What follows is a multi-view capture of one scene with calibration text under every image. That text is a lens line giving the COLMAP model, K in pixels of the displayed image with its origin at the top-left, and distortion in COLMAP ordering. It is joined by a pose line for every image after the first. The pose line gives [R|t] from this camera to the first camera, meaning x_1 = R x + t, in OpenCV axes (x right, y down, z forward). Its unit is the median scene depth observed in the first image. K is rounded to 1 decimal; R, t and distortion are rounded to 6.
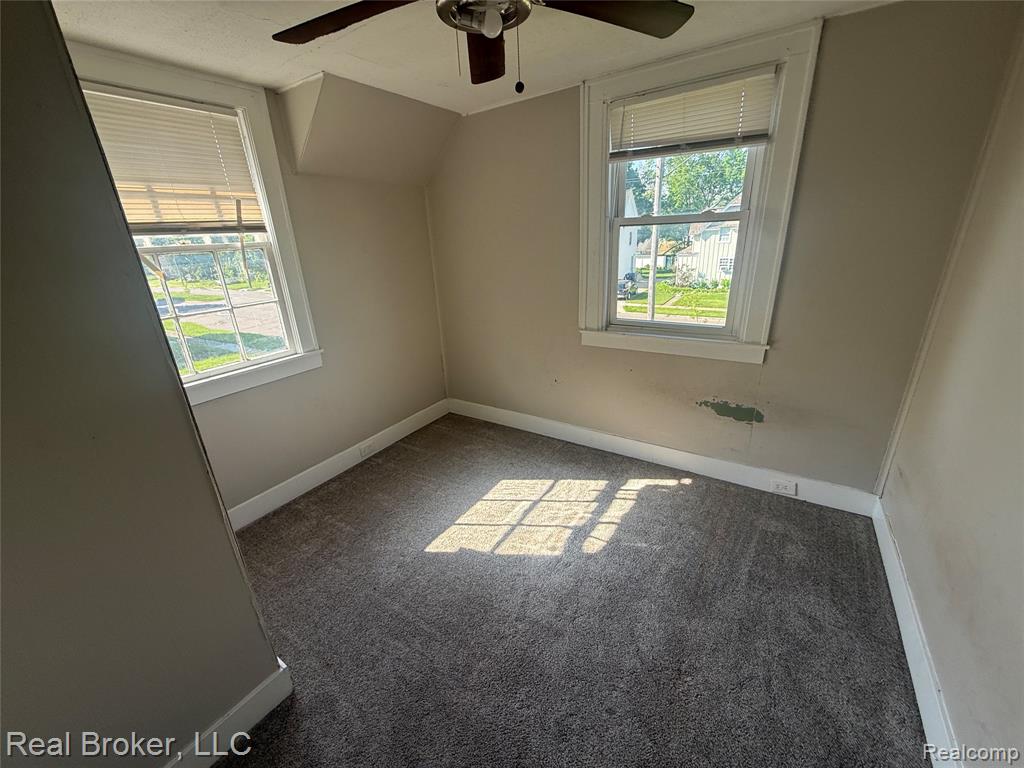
lens RADIAL K [[409.4, 0, 507.4], [0, 409.4, 380.9], [0, 0, 1]] dist [-0.004064, 0.001028]
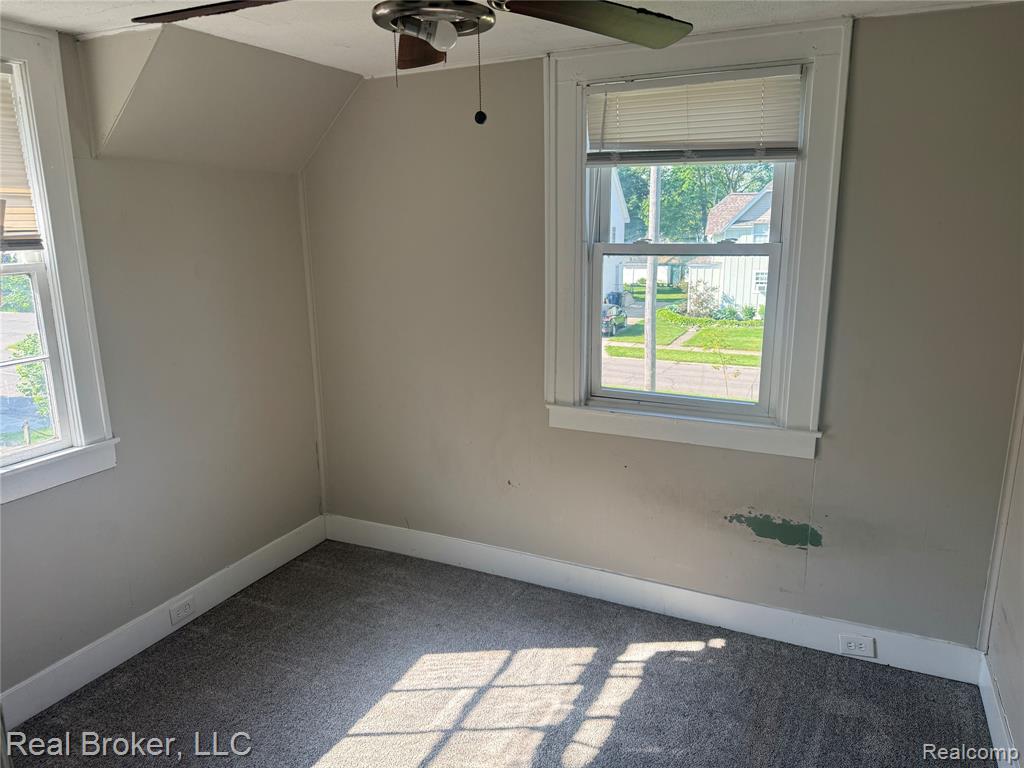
lens RADIAL K [[717.9, 0, 506.9], [0, 717.9, 379.2], [0, 0, 1]] dist [0.049293, -0.060371]
pose [[0.990673, 0.005735, 0.136139, -0.045571], [0.012191, 0.991377, -0.130472, -0.020501], [-0.135713, 0.130915, 0.982061, -0.124975]]
